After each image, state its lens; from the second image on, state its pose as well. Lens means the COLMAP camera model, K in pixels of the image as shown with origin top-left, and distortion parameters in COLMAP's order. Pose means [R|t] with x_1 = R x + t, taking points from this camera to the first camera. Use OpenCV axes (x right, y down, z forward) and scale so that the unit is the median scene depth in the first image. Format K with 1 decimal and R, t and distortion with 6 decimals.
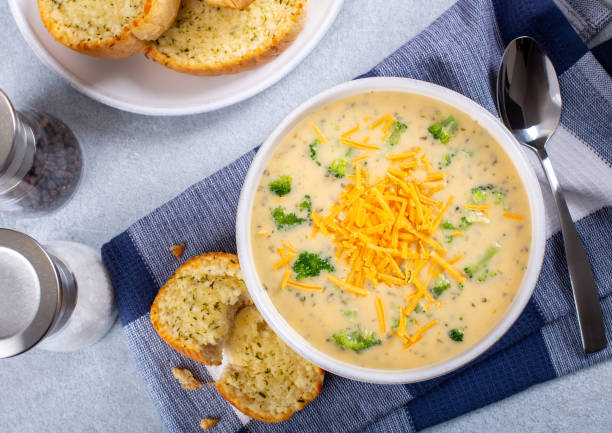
lens RADIAL K [[1546.9, 0, 306.0], [0, 1546.9, 215.7], [0, 0, 1]] dist [-0.074228, 0.000000]
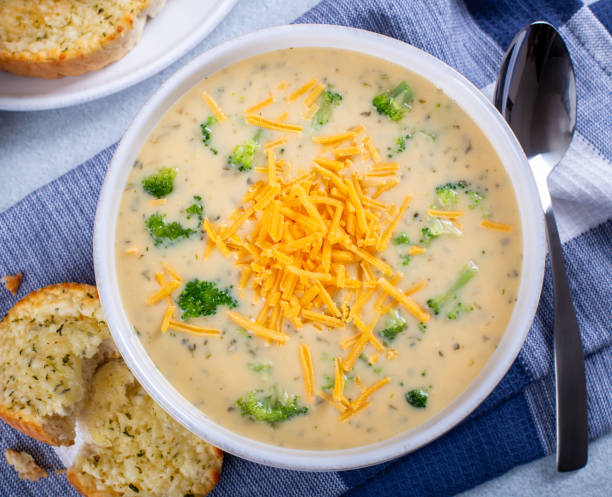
lens RADIAL K [[1538.6, 0, 306.3], [0, 1538.6, 249.0], [0, 0, 1]] dist [-0.281901, 0.000000]
pose [[0.996464, -0.003232, 0.083964, -0.008522], [0.005665, 0.999570, -0.028765, 0.029926], [-0.083835, 0.029139, 0.996054, 0.320292]]
